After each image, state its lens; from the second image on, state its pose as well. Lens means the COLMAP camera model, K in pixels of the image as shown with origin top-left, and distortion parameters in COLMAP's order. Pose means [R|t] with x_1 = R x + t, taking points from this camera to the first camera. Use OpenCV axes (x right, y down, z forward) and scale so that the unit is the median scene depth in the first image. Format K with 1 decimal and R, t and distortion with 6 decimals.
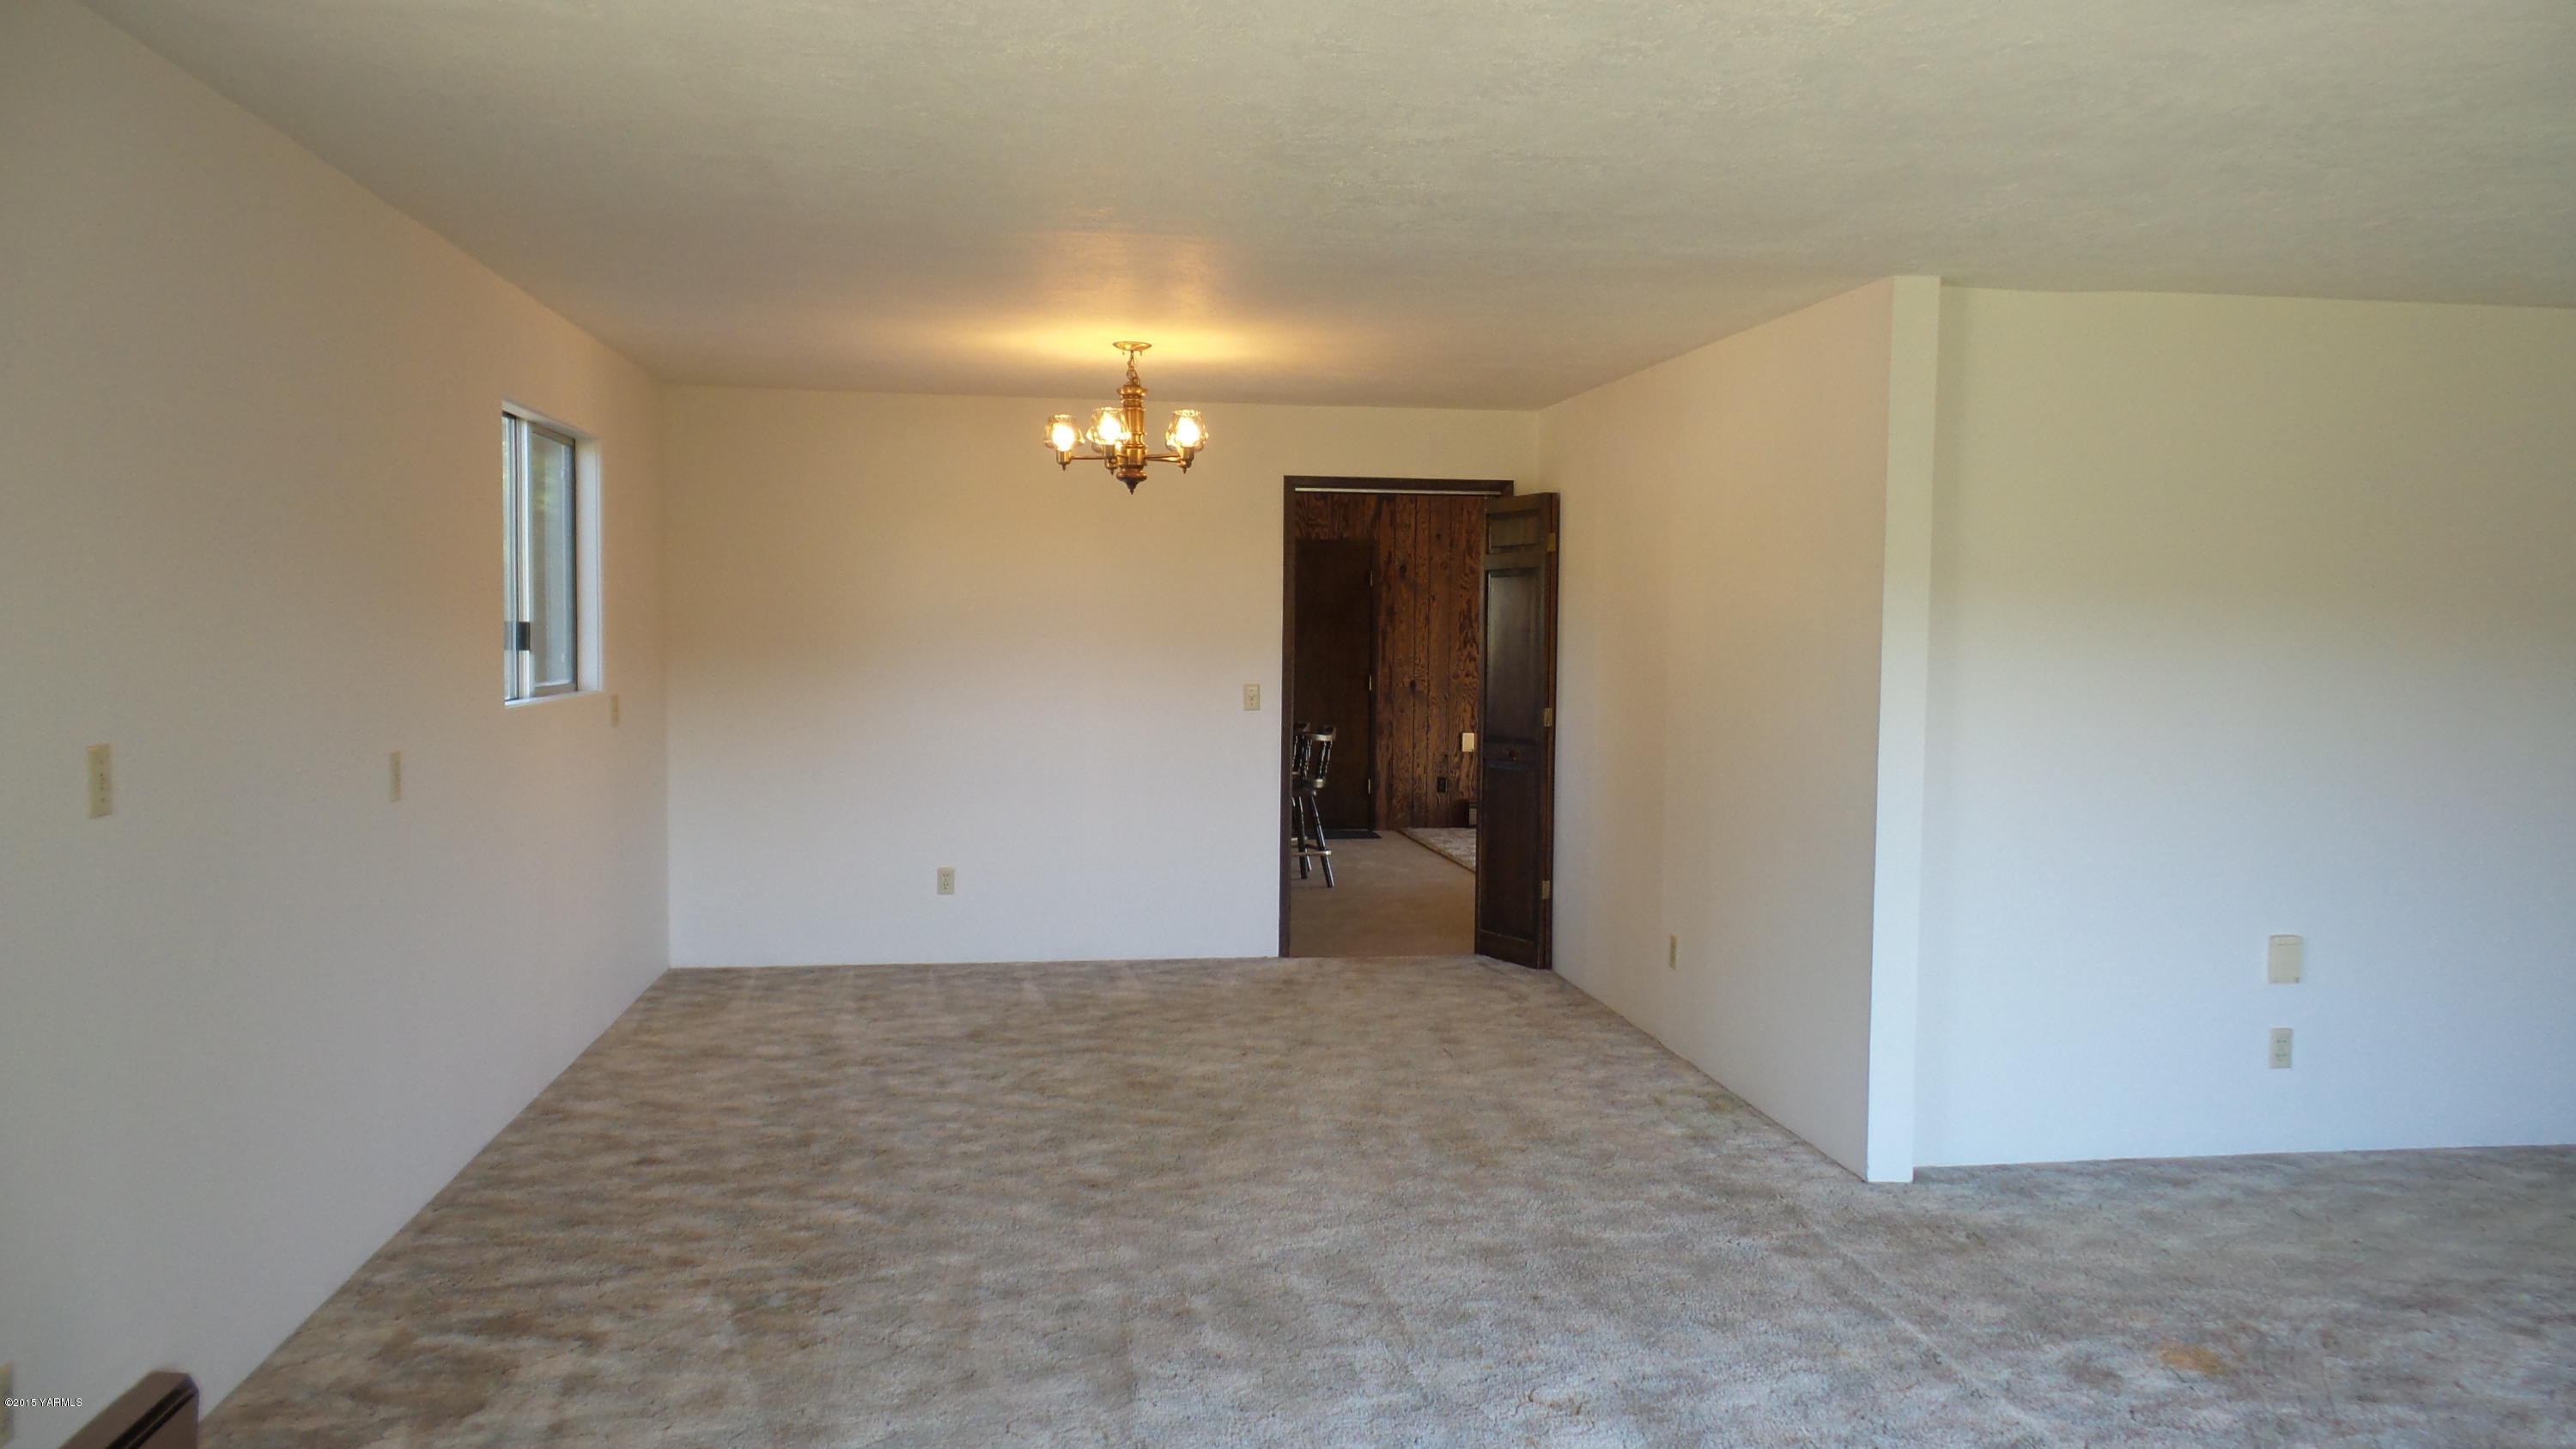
lens RADIAL K [[1802.4, 0, 1293.7], [0, 1802.4, 722.0], [0, 0, 1]] dist [0.011418, -0.002924]
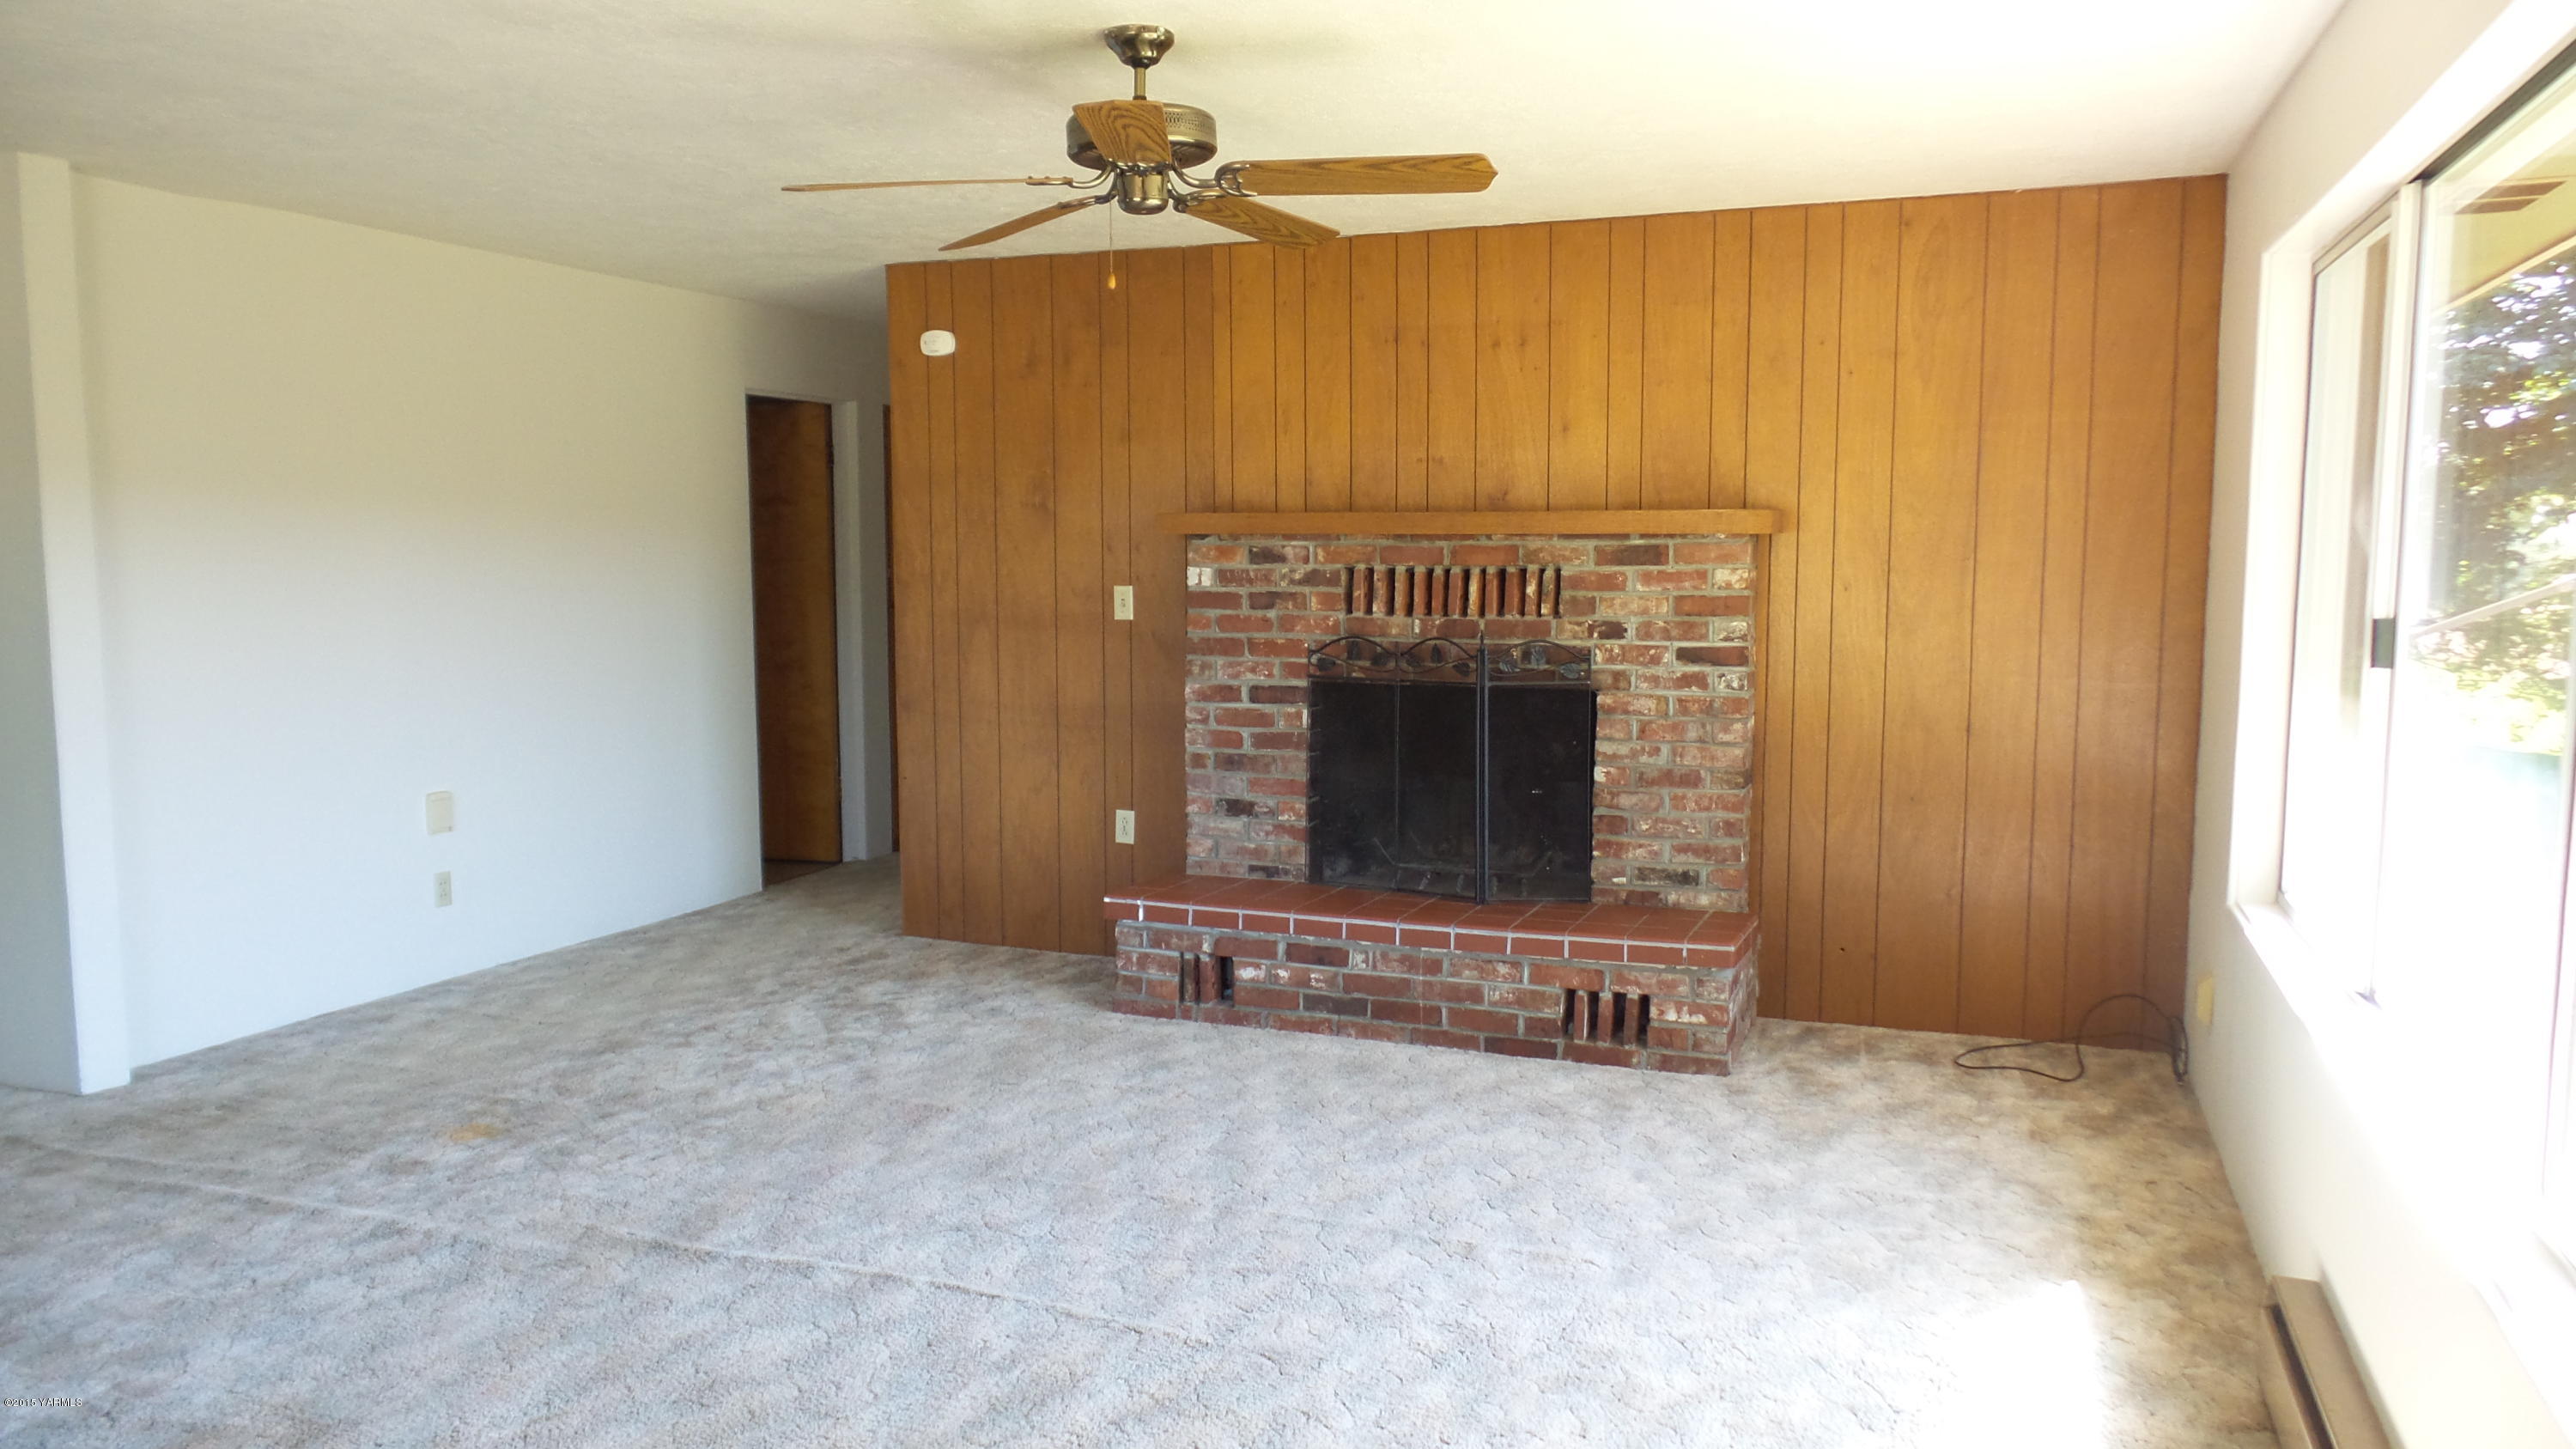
lens RADIAL K [[1802.4, 0, 1287.5], [0, 1802.4, 724.0], [0, 0, 1]] dist [0.011418, -0.002924]
pose [[0.505002, -0.094577, 0.857921, -0.214045], [0.048226, 0.995517, 0.081358, 0.008445], [-0.861770, 0.000288, 0.507299, -0.071805]]
